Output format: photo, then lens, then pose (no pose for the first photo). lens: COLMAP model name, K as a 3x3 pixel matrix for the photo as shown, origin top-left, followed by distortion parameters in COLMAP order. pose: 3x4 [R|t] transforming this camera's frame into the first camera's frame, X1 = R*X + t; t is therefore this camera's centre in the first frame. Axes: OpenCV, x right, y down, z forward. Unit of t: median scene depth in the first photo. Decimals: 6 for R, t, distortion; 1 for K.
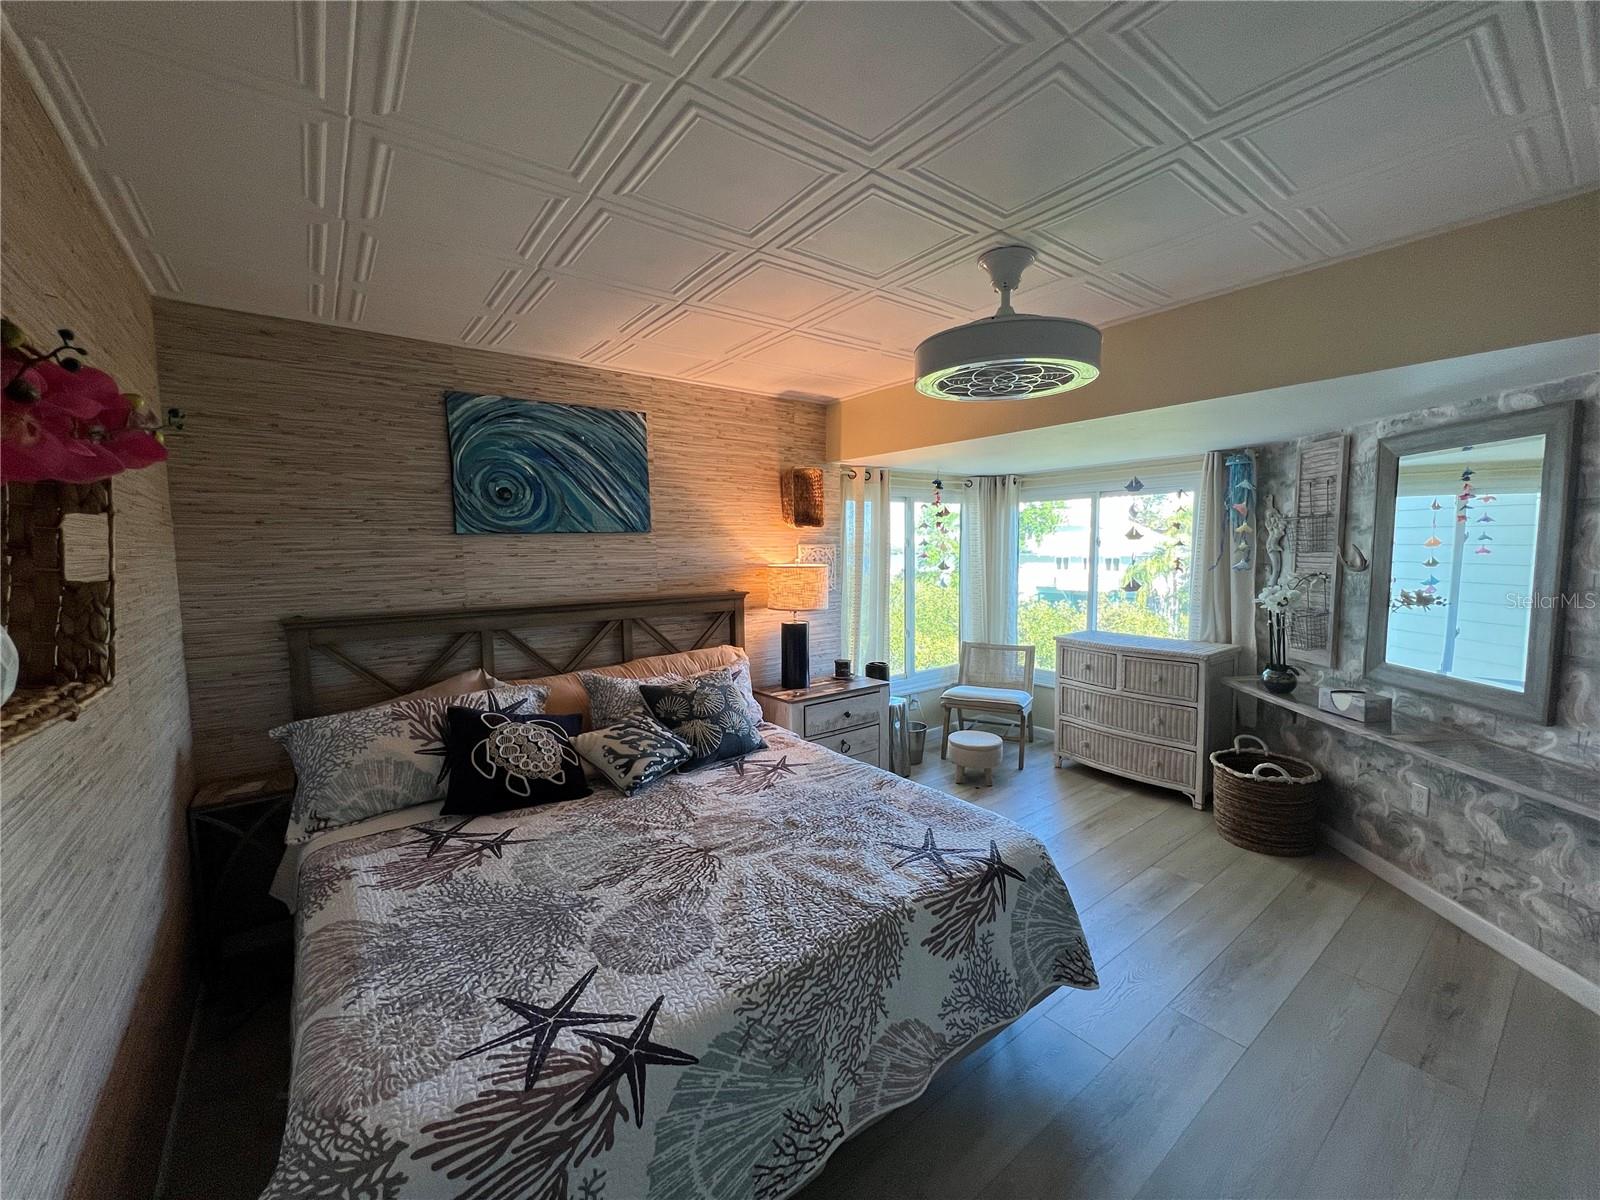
lens RADIAL K [[638.7, 0, 800.1], [0, 638.7, 598.5], [0, 0, 1]] dist [-0.000530, 0.000126]
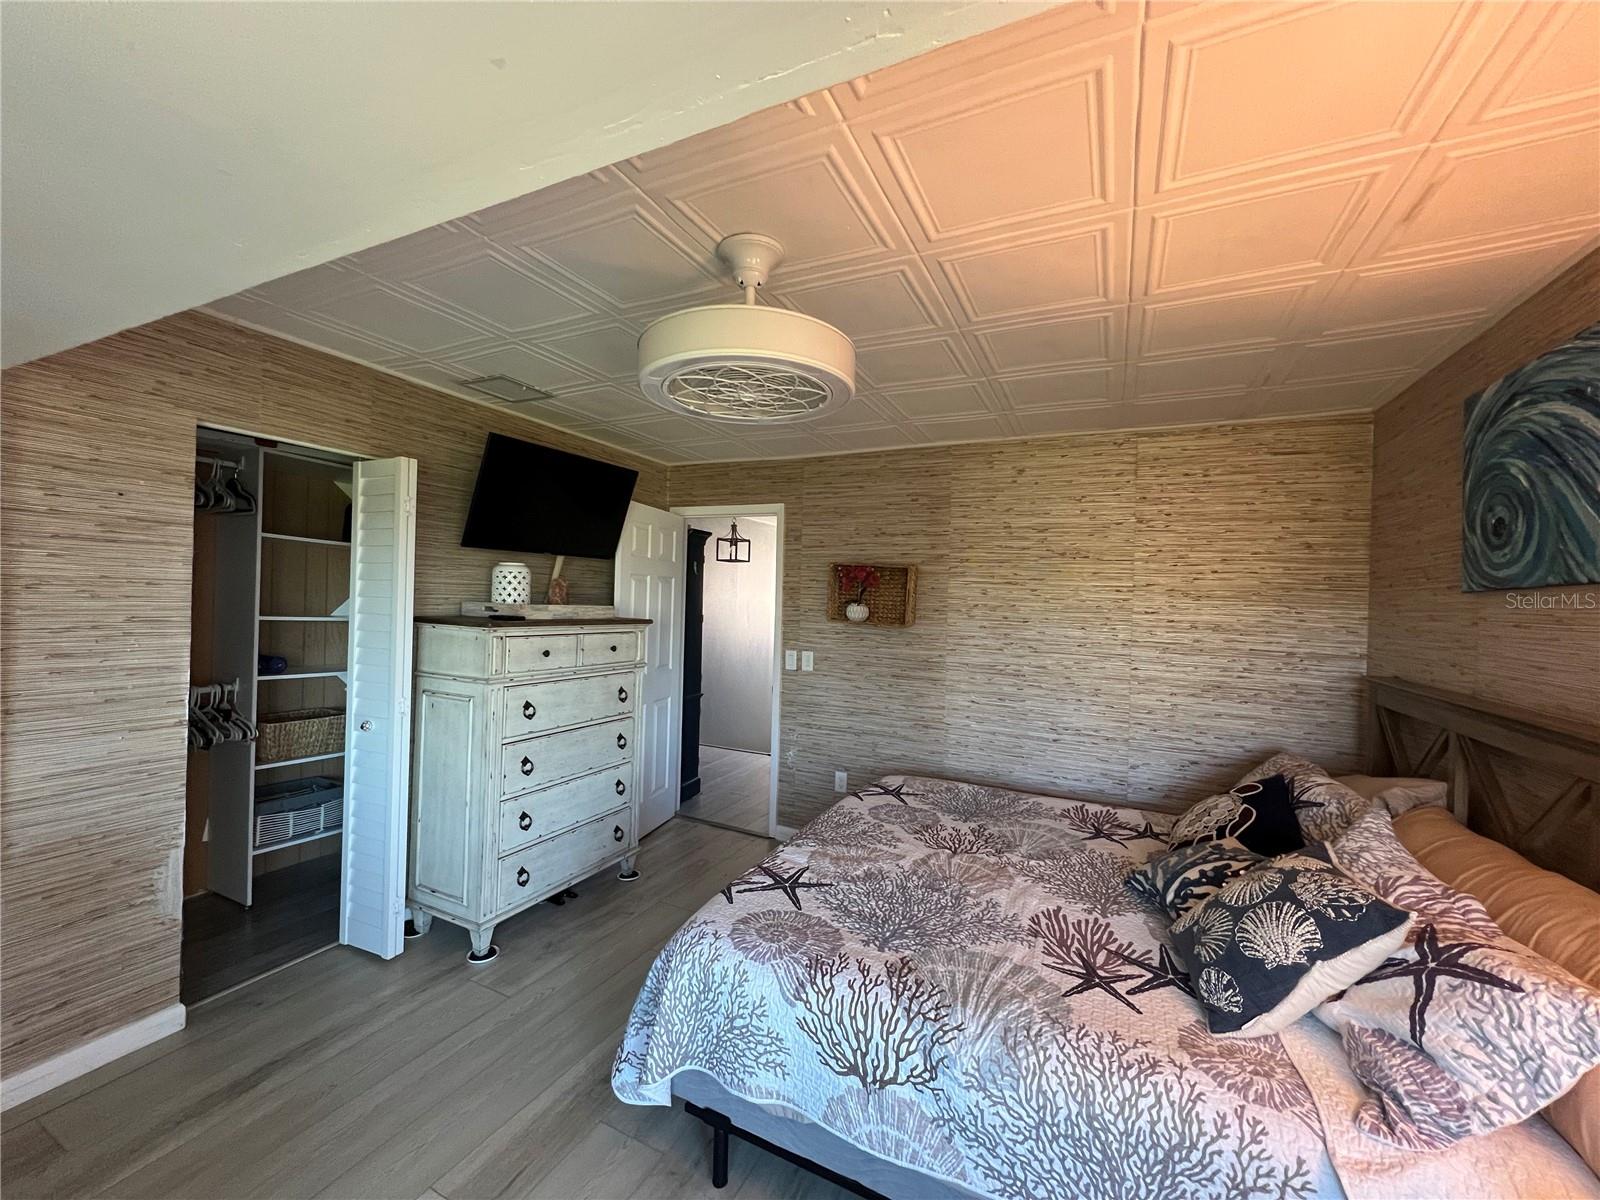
lens RADIAL K [[638.7, 0, 800.1], [0, 638.7, 598.5], [0, 0, 1]] dist [-0.000530, 0.000126]
pose [[-0.892339, -0.016535, -0.451063, 0.418359], [-0.058986, 0.995031, 0.080216, -0.098818], [0.447496, 0.098186, -0.888880, 1.196652]]
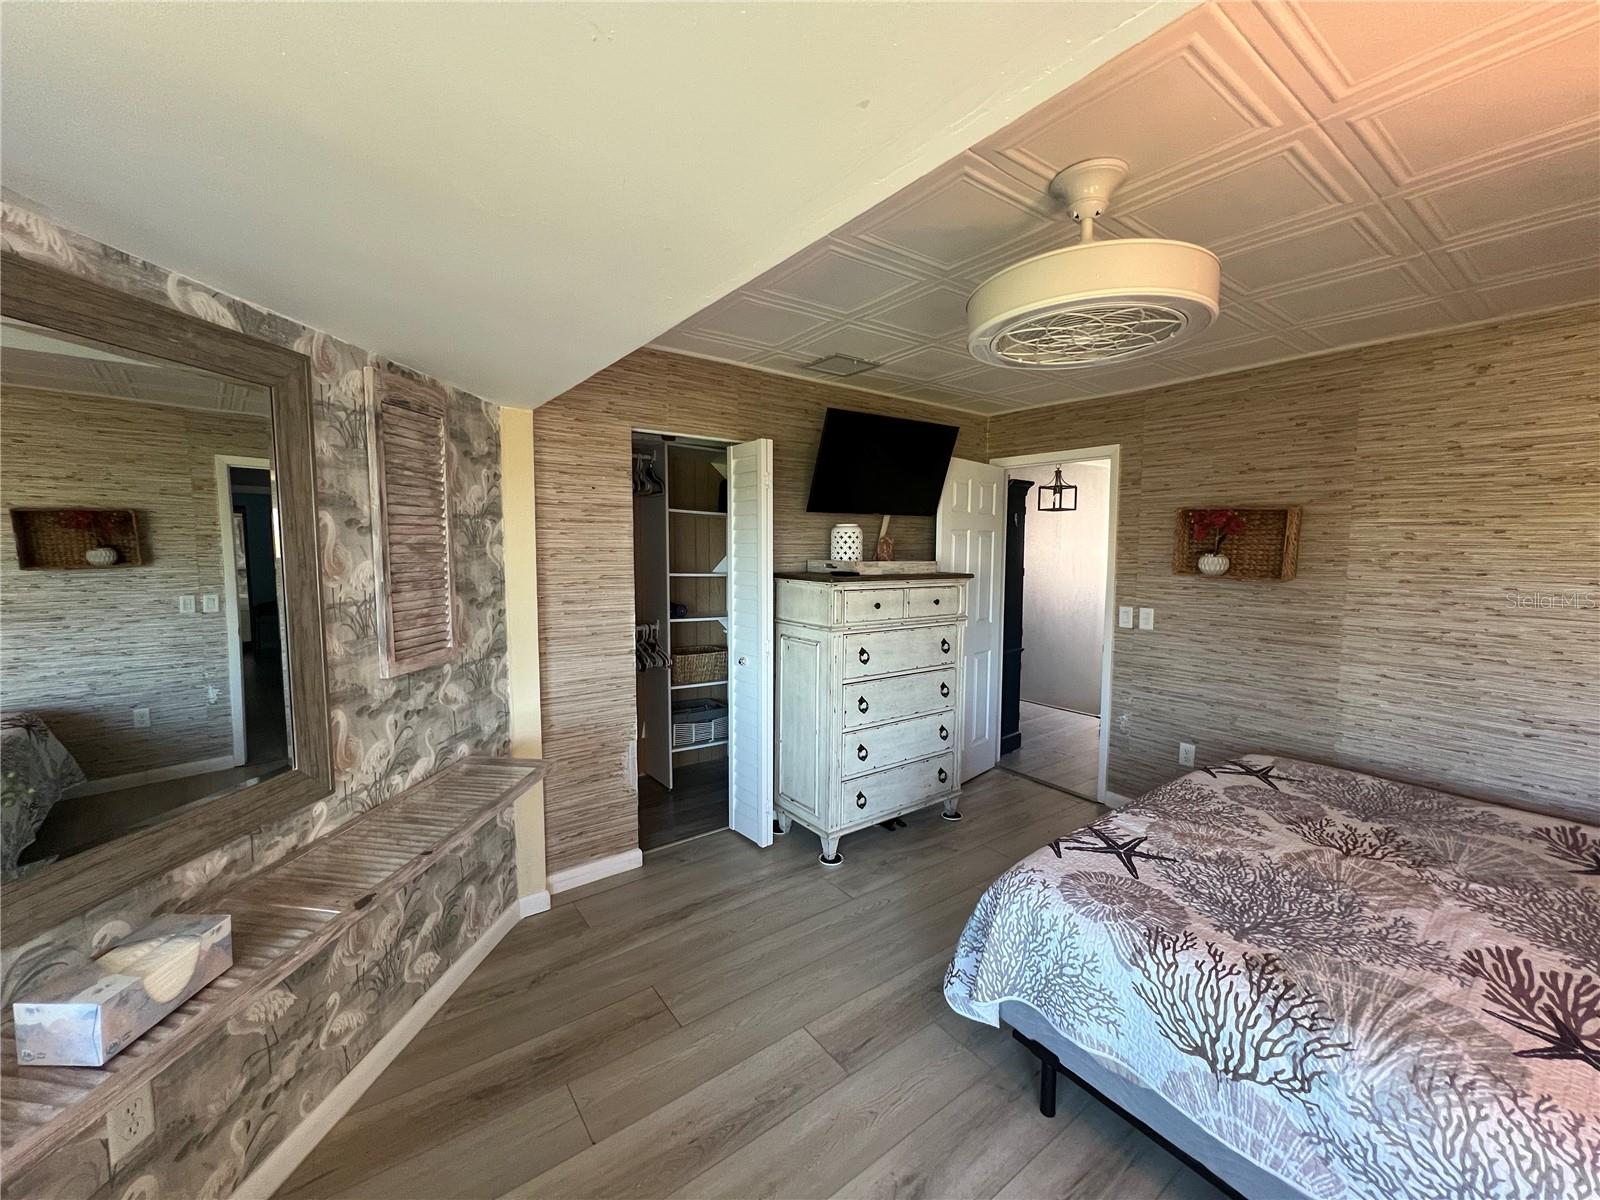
lens RADIAL K [[638.7, 0, 800.1], [0, 638.7, 598.5], [0, 0, 1]] dist [-0.000530, 0.000126]
pose [[-0.999890, 0.004414, 0.014185, 0.437143], [0.006727, 0.985856, 0.167459, -0.106463], [-0.013245, 0.167536, -0.985777, 1.220644]]
